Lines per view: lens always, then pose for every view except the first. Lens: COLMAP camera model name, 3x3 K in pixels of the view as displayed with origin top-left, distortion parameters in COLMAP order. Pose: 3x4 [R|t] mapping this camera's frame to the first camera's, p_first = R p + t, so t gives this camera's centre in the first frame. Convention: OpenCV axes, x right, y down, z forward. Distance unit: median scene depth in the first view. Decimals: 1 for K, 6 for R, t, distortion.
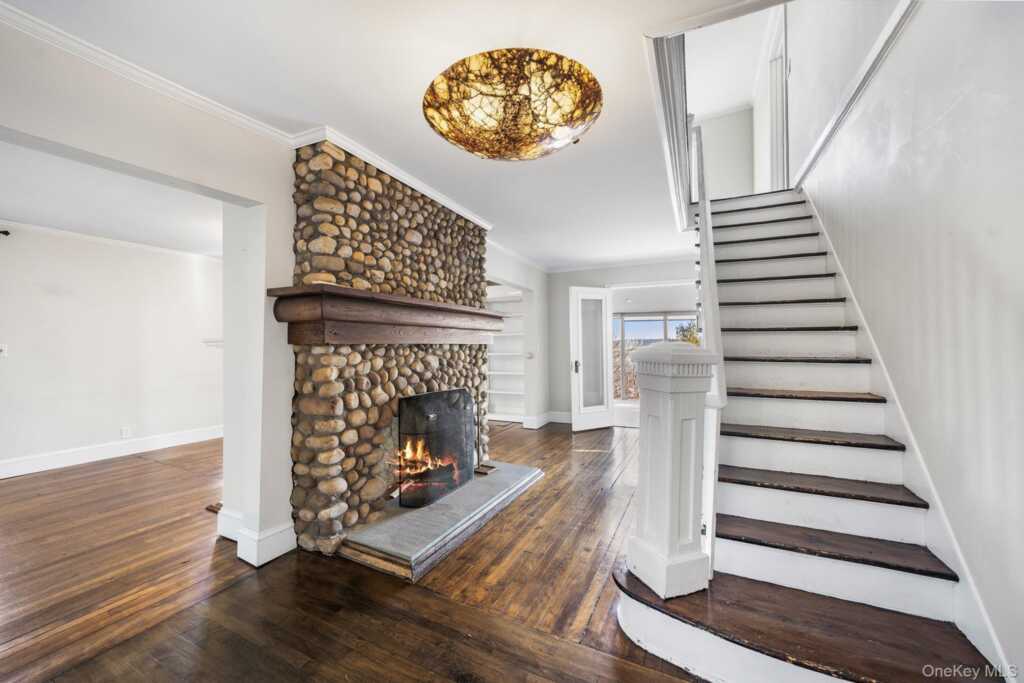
lens RADIAL K [[398.9, 0, 509.6], [0, 398.9, 342.2], [0, 0, 1]] dist [-0.000438, 0.000060]
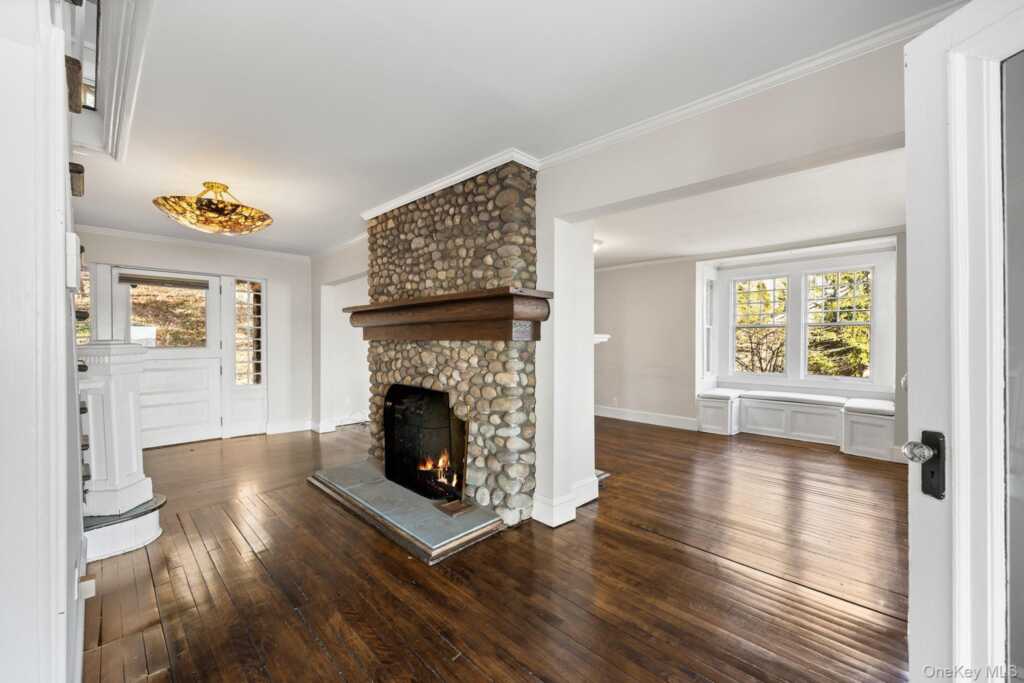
lens RADIAL K [[398.9, 0, 509.9], [0, 398.9, 340.1], [0, 0, 1]] dist [-0.000438, 0.000060]
pose [[-0.311742, 0.010738, -0.950106, 0.697068], [0.014800, 0.999870, 0.006444, 0.001069], [0.950051, -0.012053, -0.311860, 1.509057]]
